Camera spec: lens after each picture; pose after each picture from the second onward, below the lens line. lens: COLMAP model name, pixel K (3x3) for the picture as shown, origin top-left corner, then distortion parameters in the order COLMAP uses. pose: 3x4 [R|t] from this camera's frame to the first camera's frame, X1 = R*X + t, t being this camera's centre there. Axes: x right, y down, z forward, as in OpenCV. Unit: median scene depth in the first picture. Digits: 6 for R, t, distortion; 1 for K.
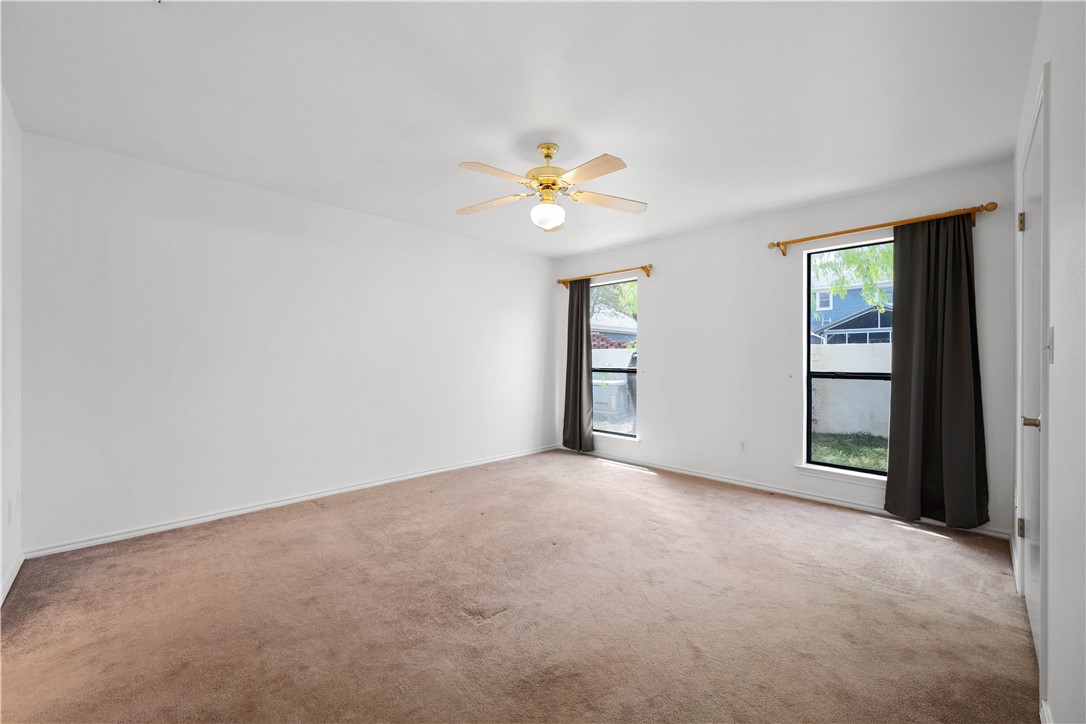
lens RADIAL K [[430.3, 0, 548.5], [0, 430.3, 365.2], [0, 0, 1]] dist [0.001428, 0.000121]
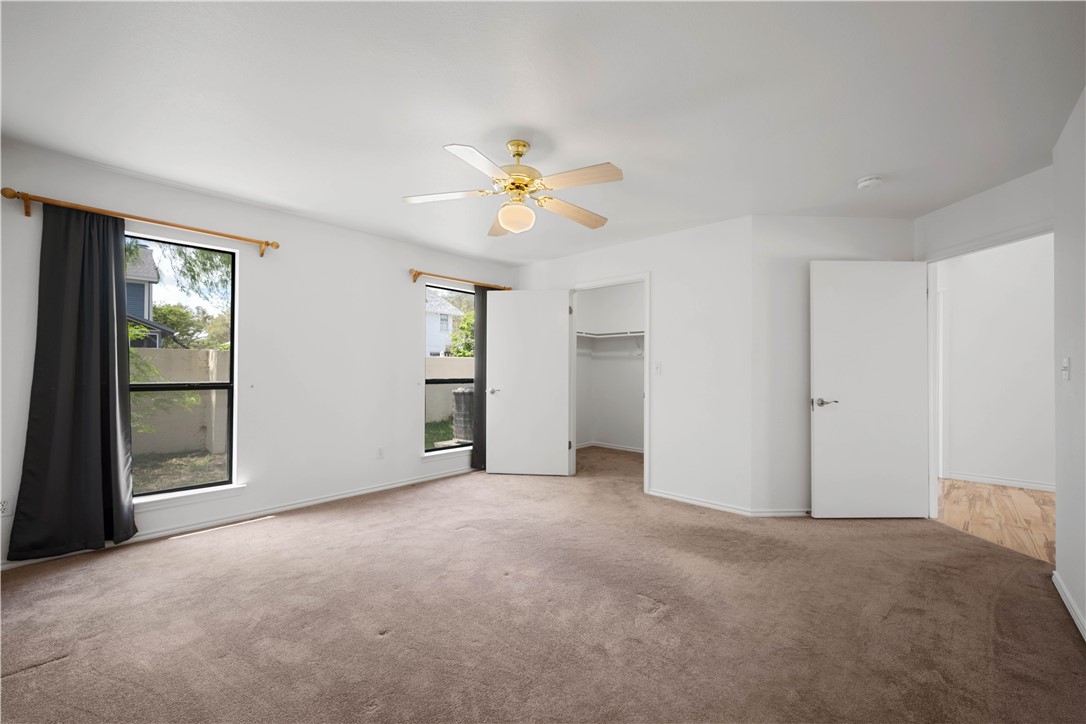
lens RADIAL K [[430.3, 0, 548.5], [0, 430.3, 365.2], [0, 0, 1]] dist [0.001428, 0.000121]
pose [[-0.051924, 0.012349, 0.998575, -0.644006], [0.010946, 0.999871, -0.011796, -0.006828], [-0.998591, 0.010317, -0.052052, 0.681397]]
